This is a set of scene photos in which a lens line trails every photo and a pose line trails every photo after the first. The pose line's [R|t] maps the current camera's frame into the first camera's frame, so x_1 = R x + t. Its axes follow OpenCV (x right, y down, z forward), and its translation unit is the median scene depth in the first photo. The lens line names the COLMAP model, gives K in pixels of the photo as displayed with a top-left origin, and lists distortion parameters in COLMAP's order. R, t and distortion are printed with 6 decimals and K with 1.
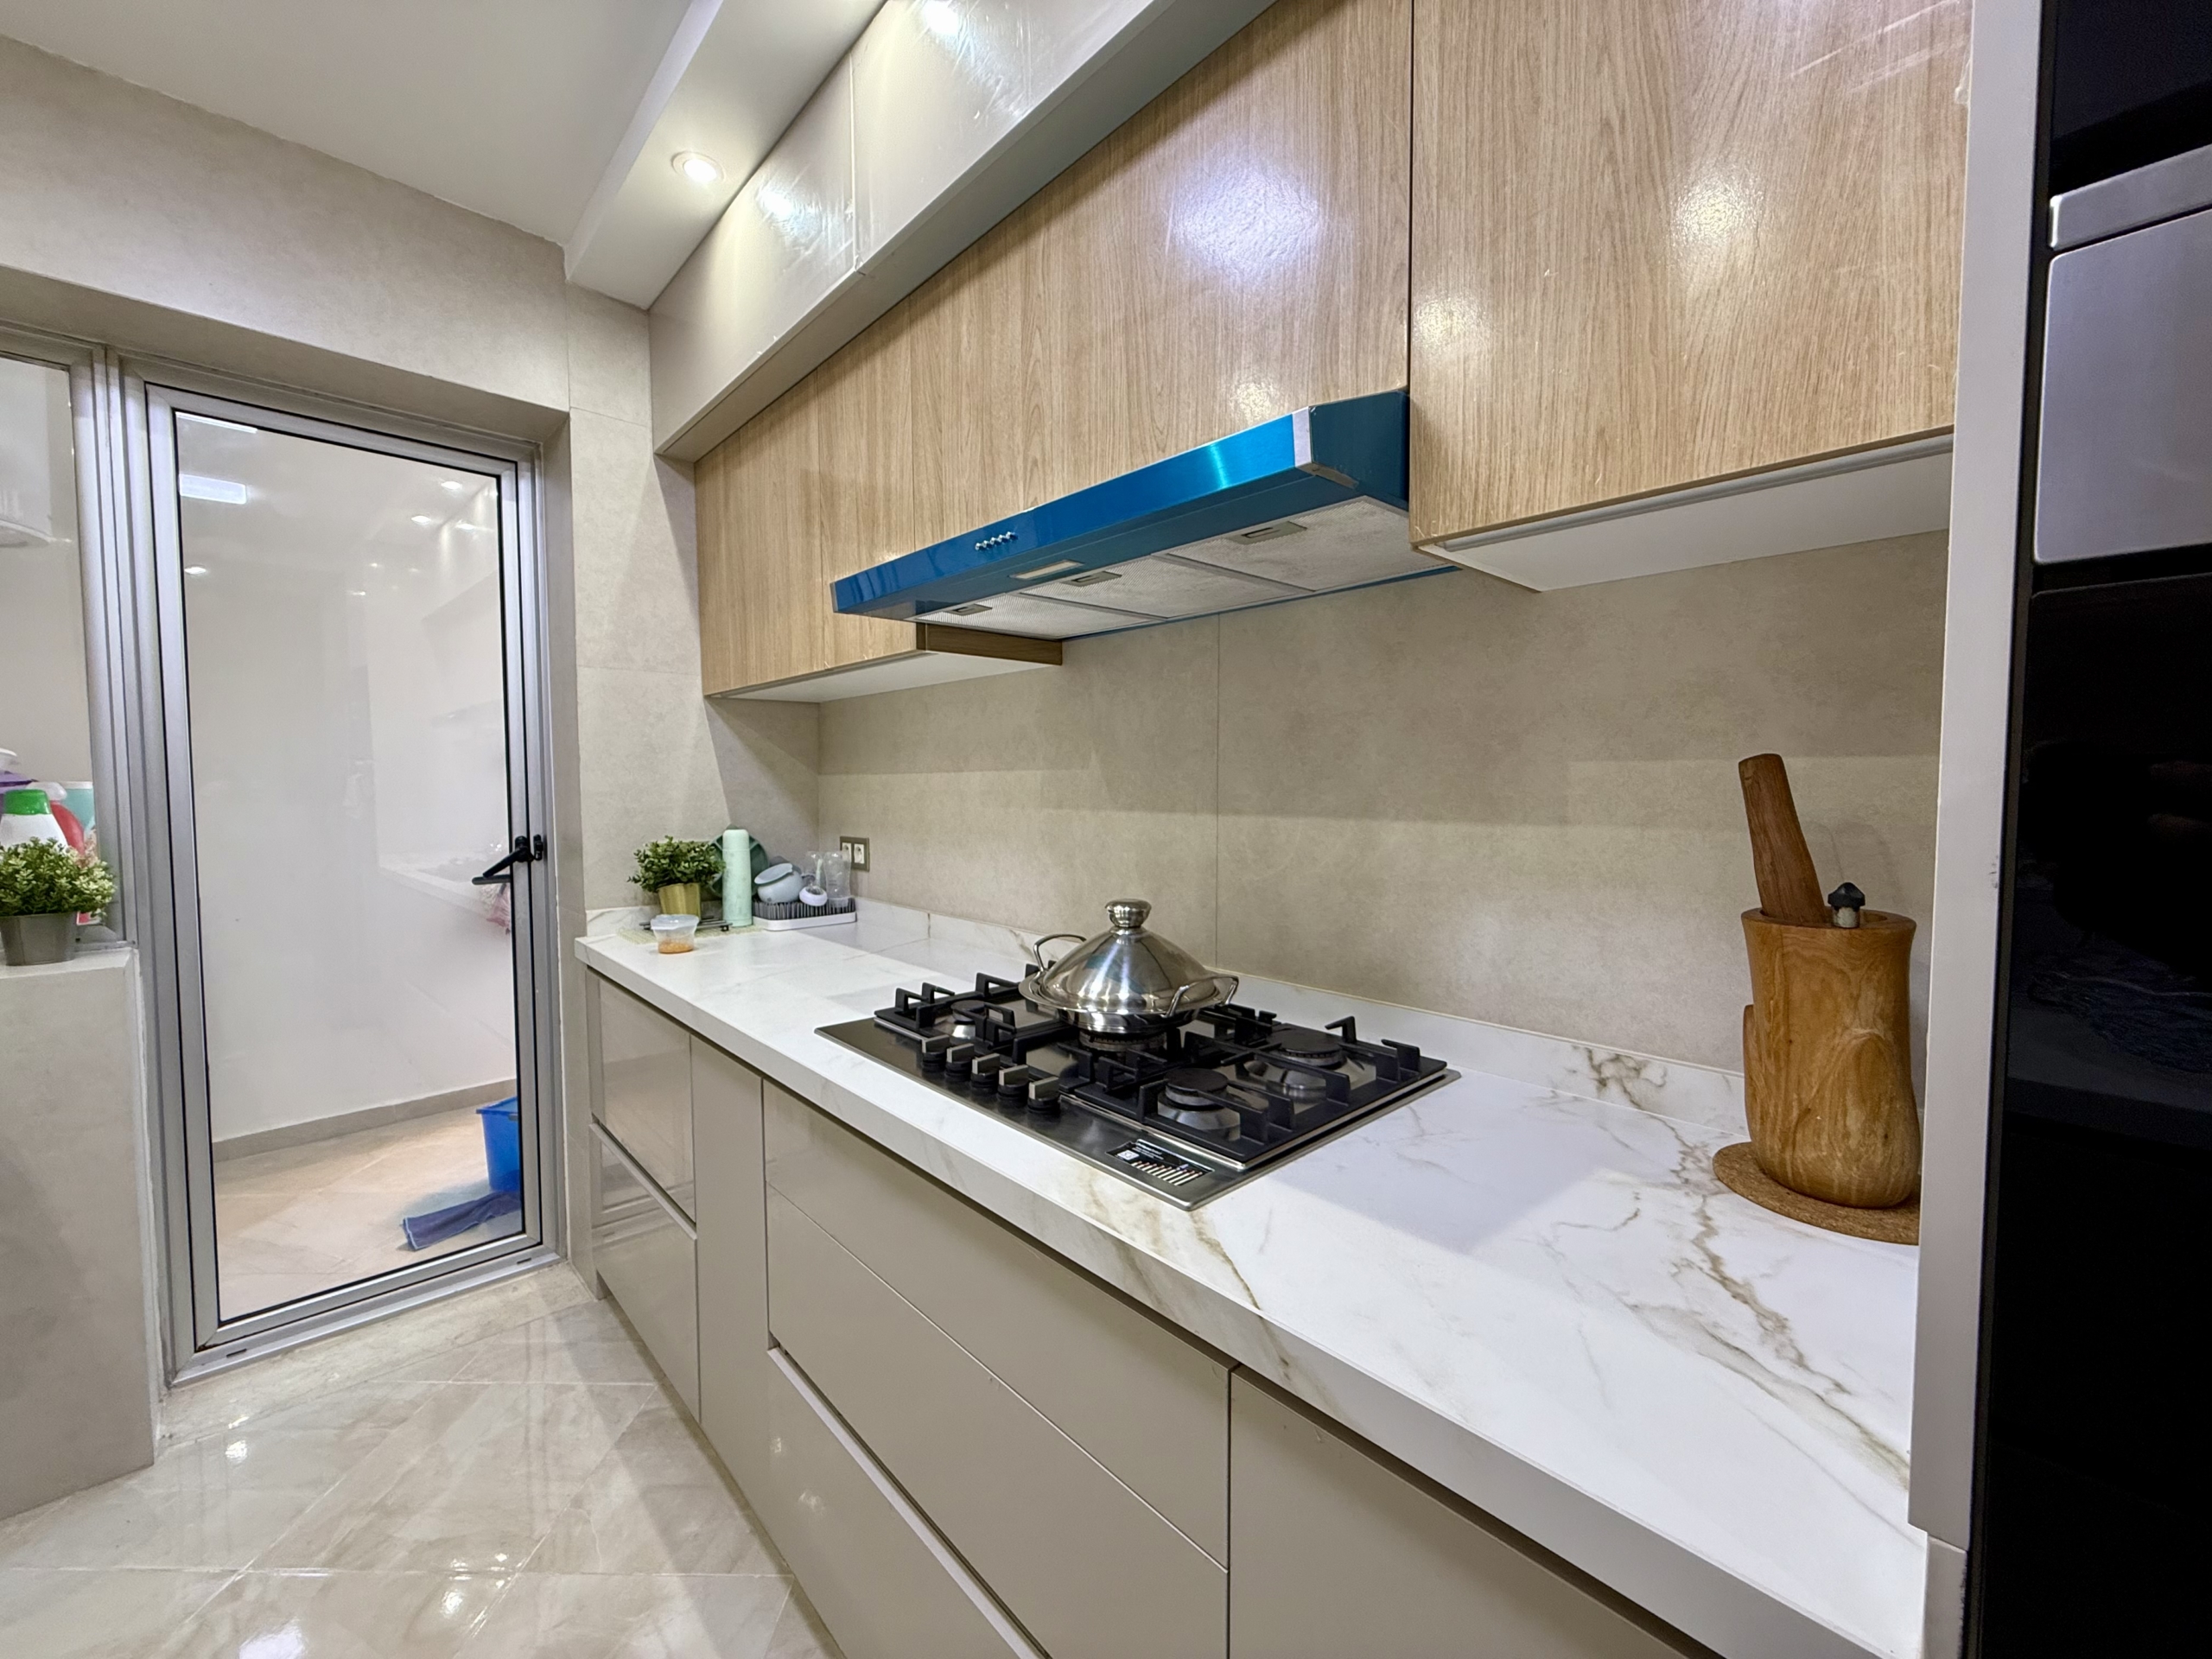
lens RADIAL K [[875.3, 0, 1095.5], [0, 875.3, 829.1], [0, 0, 1]] dist [-0.002588, 0.000924]
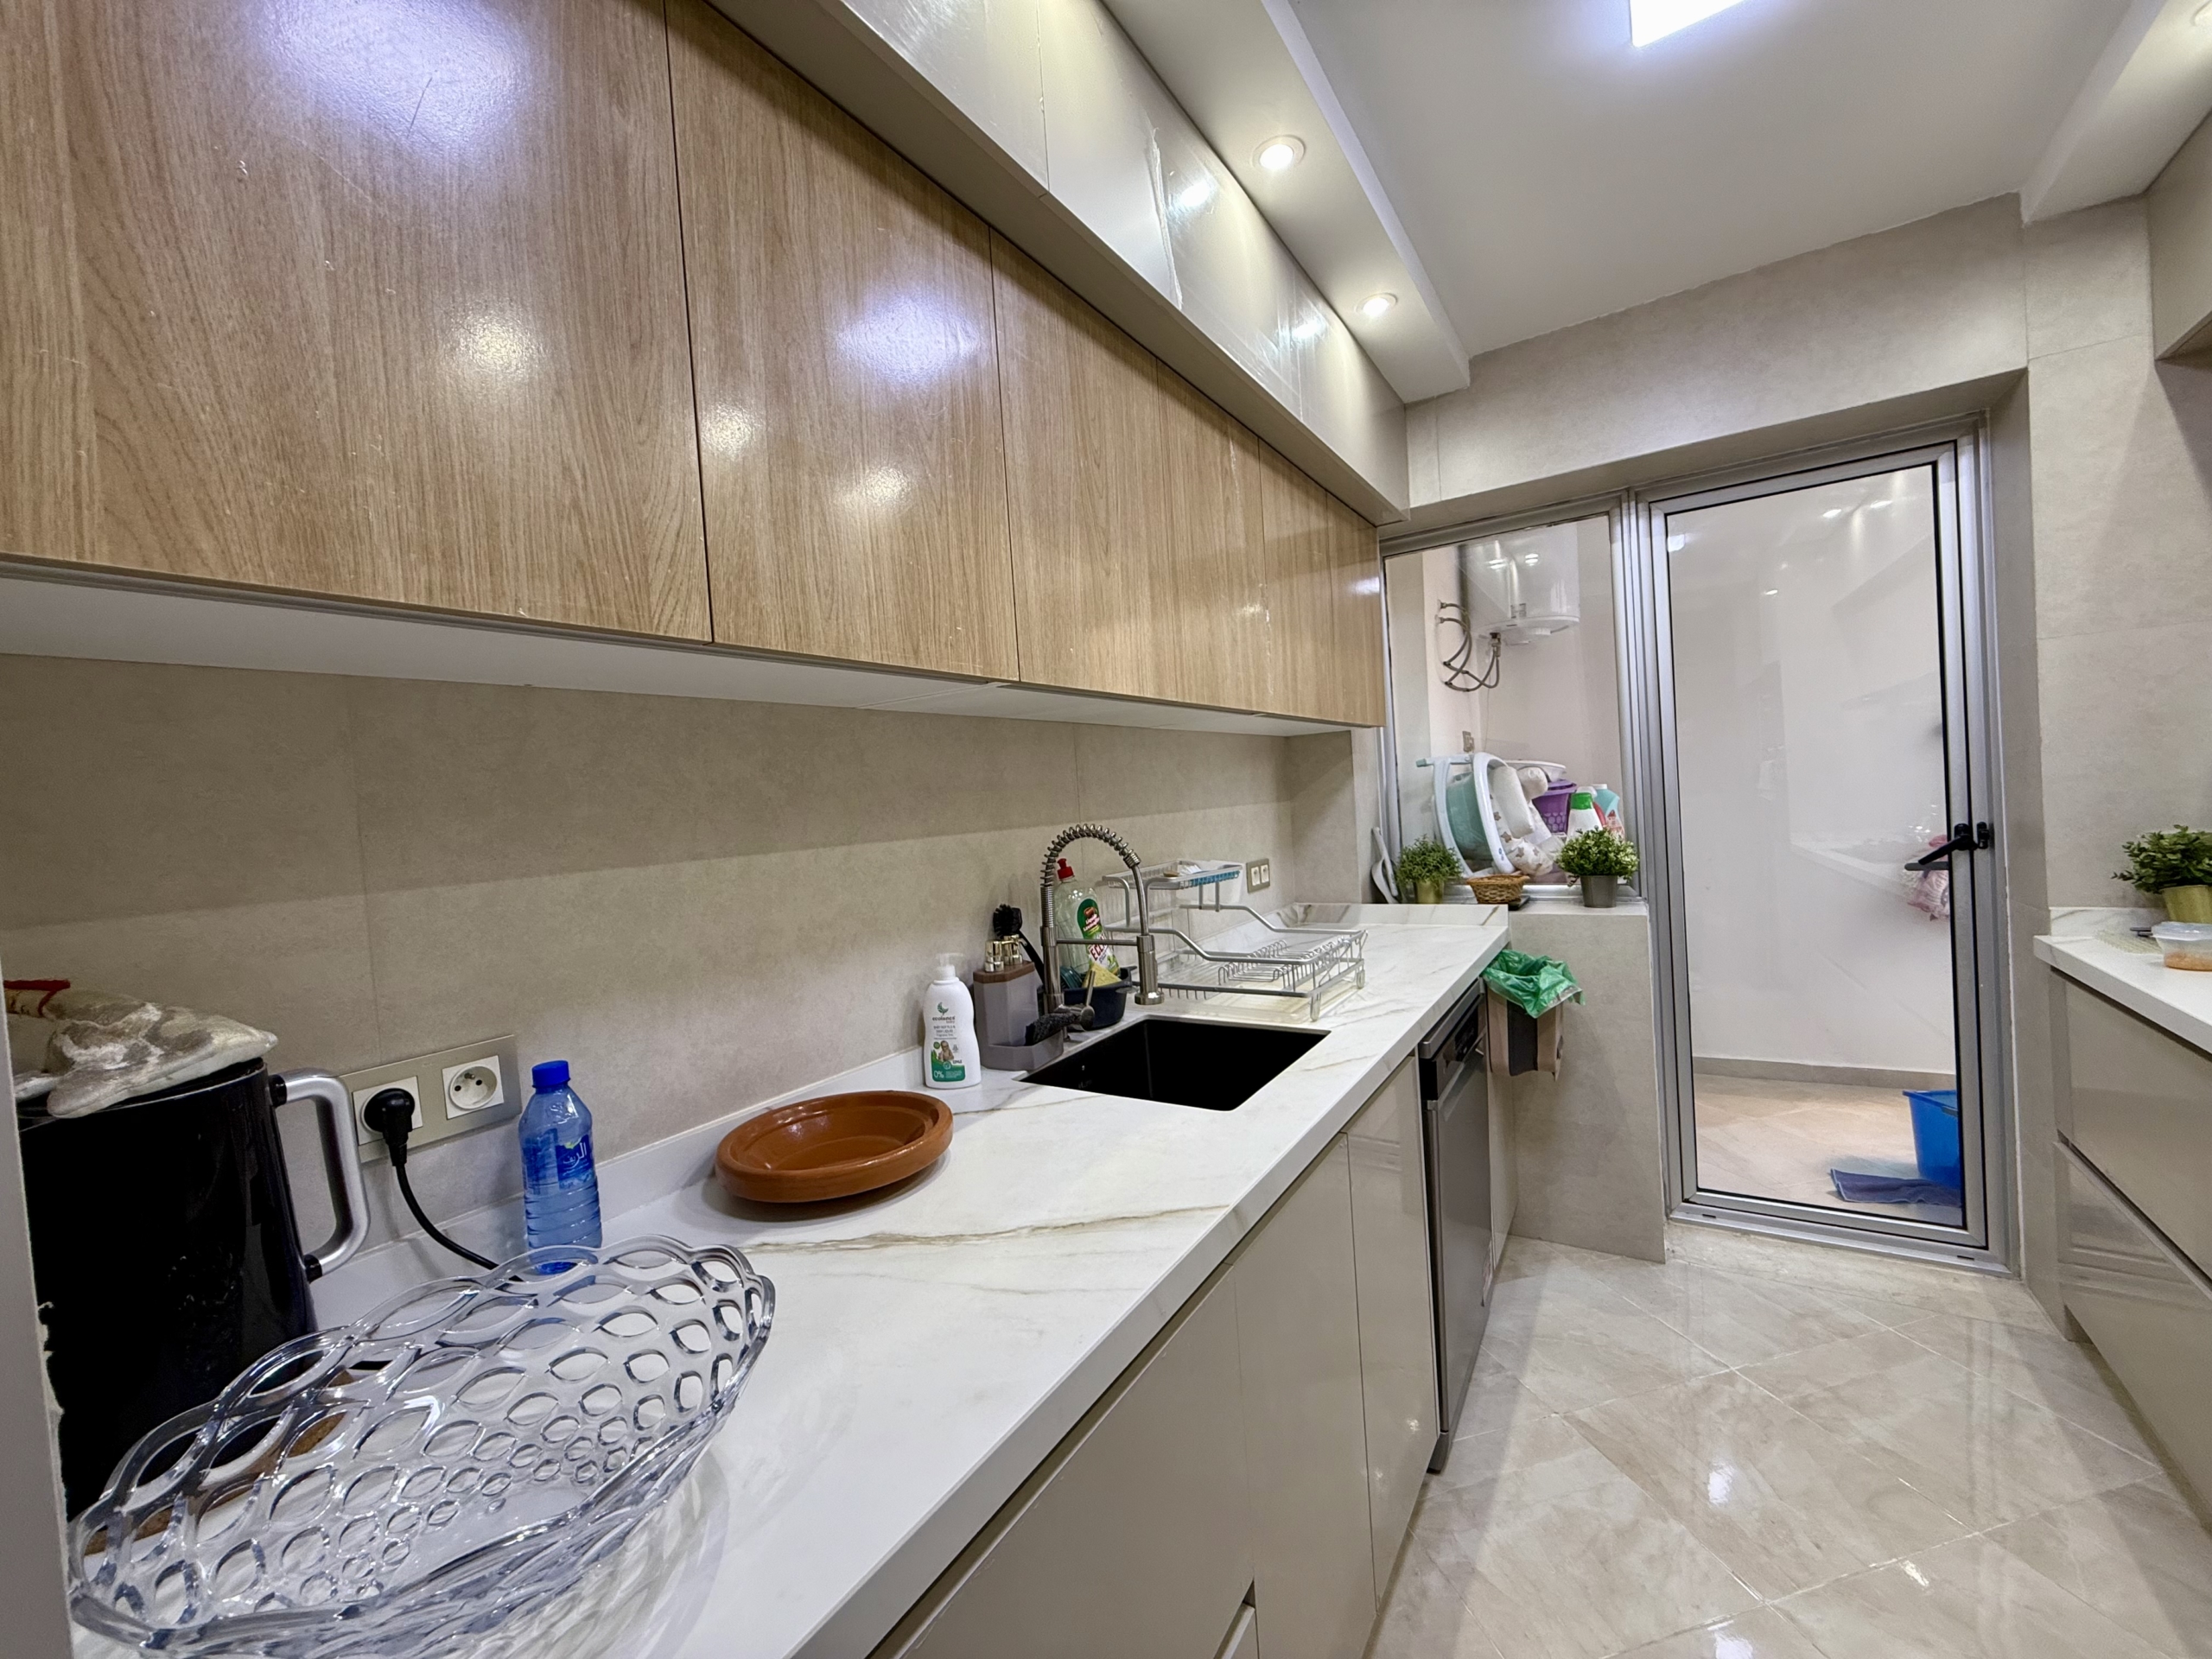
lens RADIAL K [[875.3, 0, 1095.5], [0, 875.3, 829.1], [0, 0, 1]] dist [-0.002588, 0.000924]
pose [[0.231387, 0.012269, -0.972784, 0.069480], [0.019028, 0.999672, 0.017134, -0.021480], [0.972676, -0.022475, 0.231078, -0.168954]]
